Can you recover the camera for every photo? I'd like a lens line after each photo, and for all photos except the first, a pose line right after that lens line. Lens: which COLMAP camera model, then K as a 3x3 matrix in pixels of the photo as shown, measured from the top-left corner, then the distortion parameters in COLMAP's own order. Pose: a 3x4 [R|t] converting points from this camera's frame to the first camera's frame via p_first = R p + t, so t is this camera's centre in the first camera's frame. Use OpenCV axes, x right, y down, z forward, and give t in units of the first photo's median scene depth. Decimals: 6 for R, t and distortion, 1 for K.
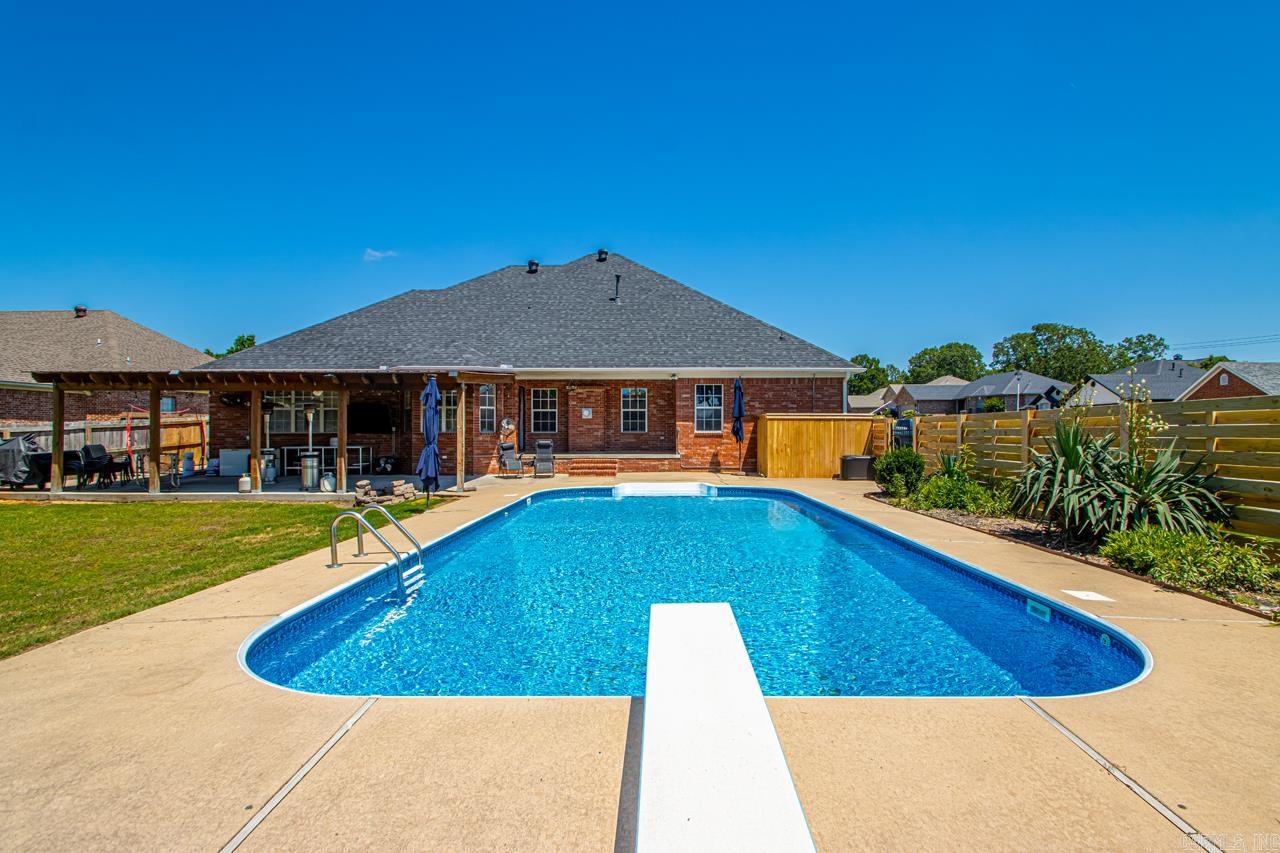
lens RADIAL K [[580.4, 0, 643.4], [0, 580.4, 433.8], [0, 0, 1]] dist [0.002201, -0.012800]
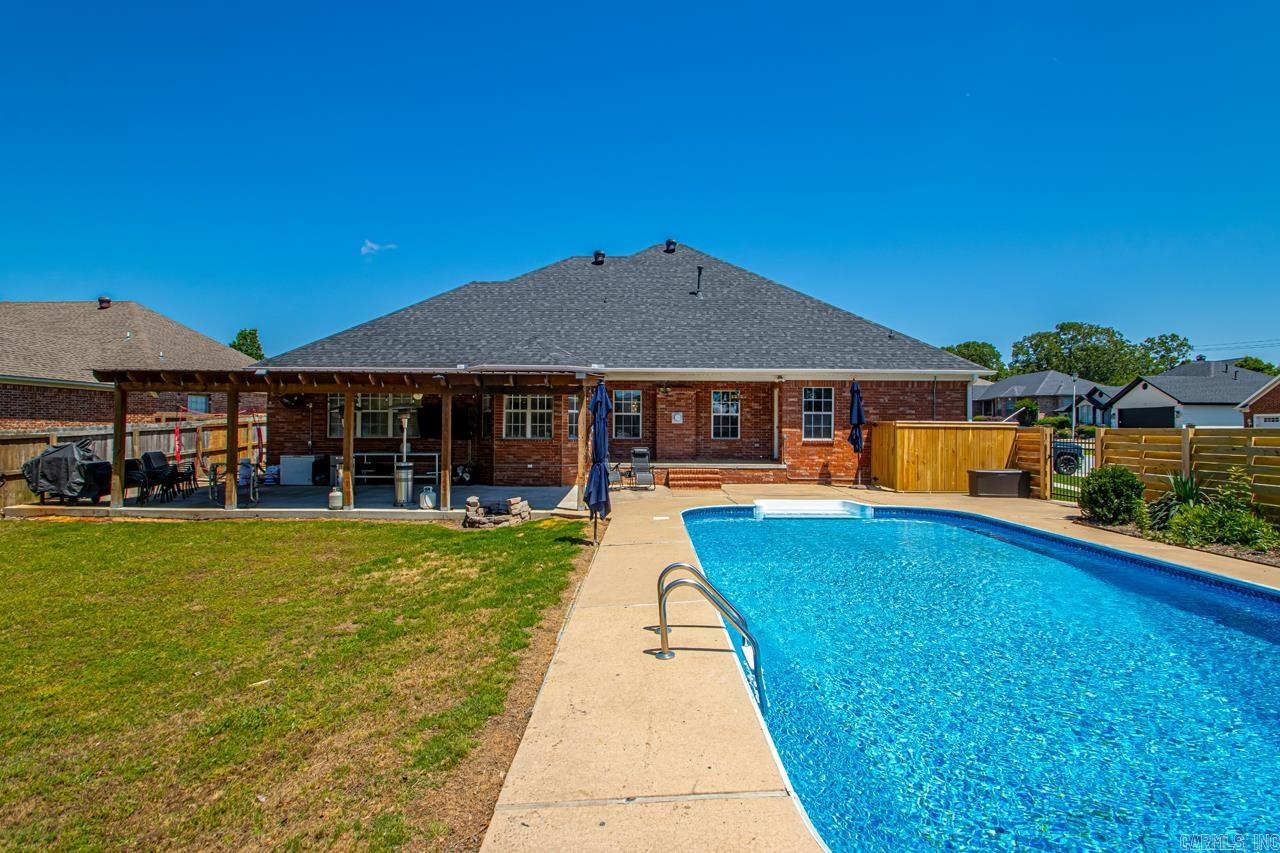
lens RADIAL K [[595.4, 0, 647.5], [0, 595.4, 427.8], [0, 0, 1]] dist [-0.002018, -0.008417]
pose [[0.999971, 0.007132, -0.002508, -0.151308], [-0.007151, 0.999944, -0.007762, -0.012771], [0.002453, 0.007780, 0.999967, 0.071094]]
